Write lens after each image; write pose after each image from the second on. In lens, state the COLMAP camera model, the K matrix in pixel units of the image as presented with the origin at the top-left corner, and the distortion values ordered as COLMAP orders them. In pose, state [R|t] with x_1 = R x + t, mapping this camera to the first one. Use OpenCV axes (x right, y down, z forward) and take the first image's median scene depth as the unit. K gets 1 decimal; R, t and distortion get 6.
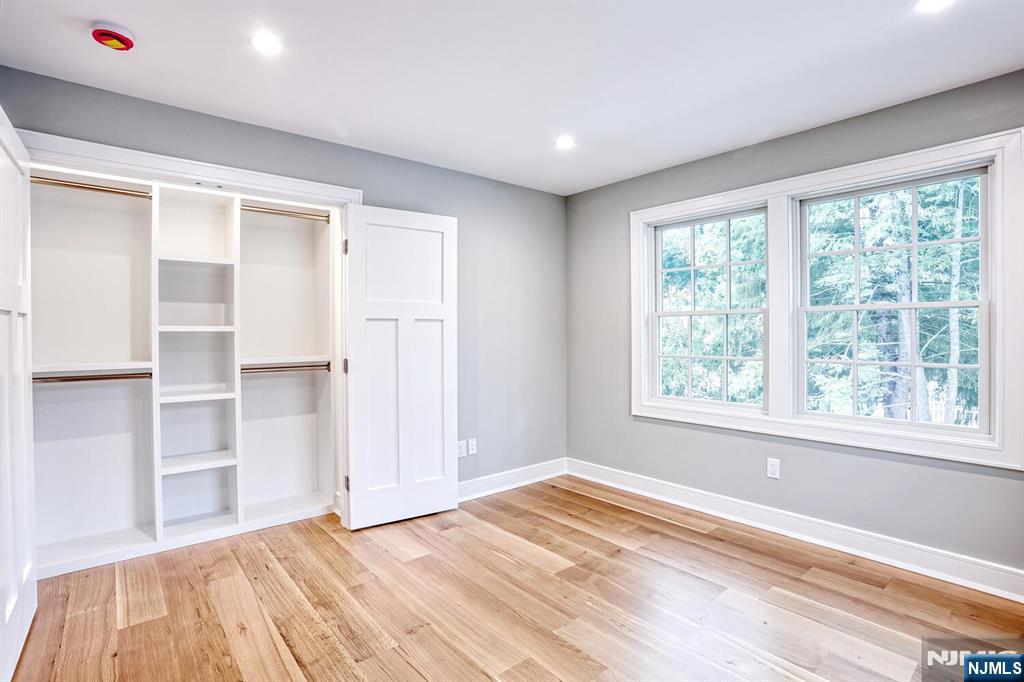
lens RADIAL K [[498.1, 0, 511.3], [0, 498.1, 337.3], [0, 0, 1]] dist [-0.068496, 0.025587]
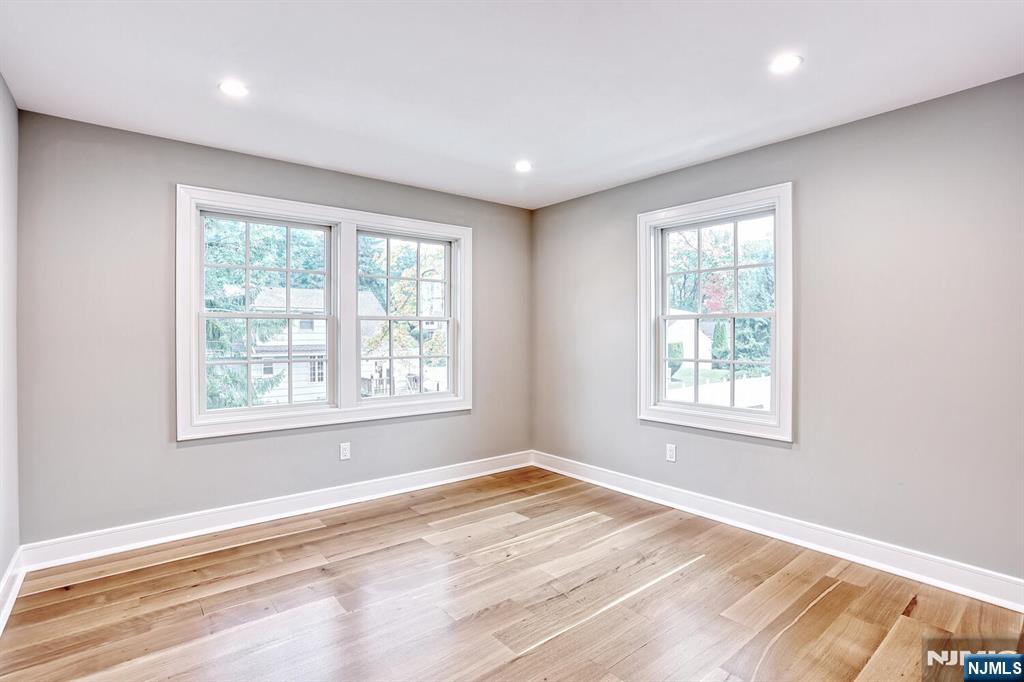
lens RADIAL K [[498.1, 0, 511.3], [0, 498.1, 337.3], [0, 0, 1]] dist [-0.068496, 0.025587]
pose [[0.006420, 0.000943, 0.999979, -0.644568], [0.006426, 0.999979, -0.000985, -0.004260], [-0.999959, 0.006433, 0.006414, 0.576915]]
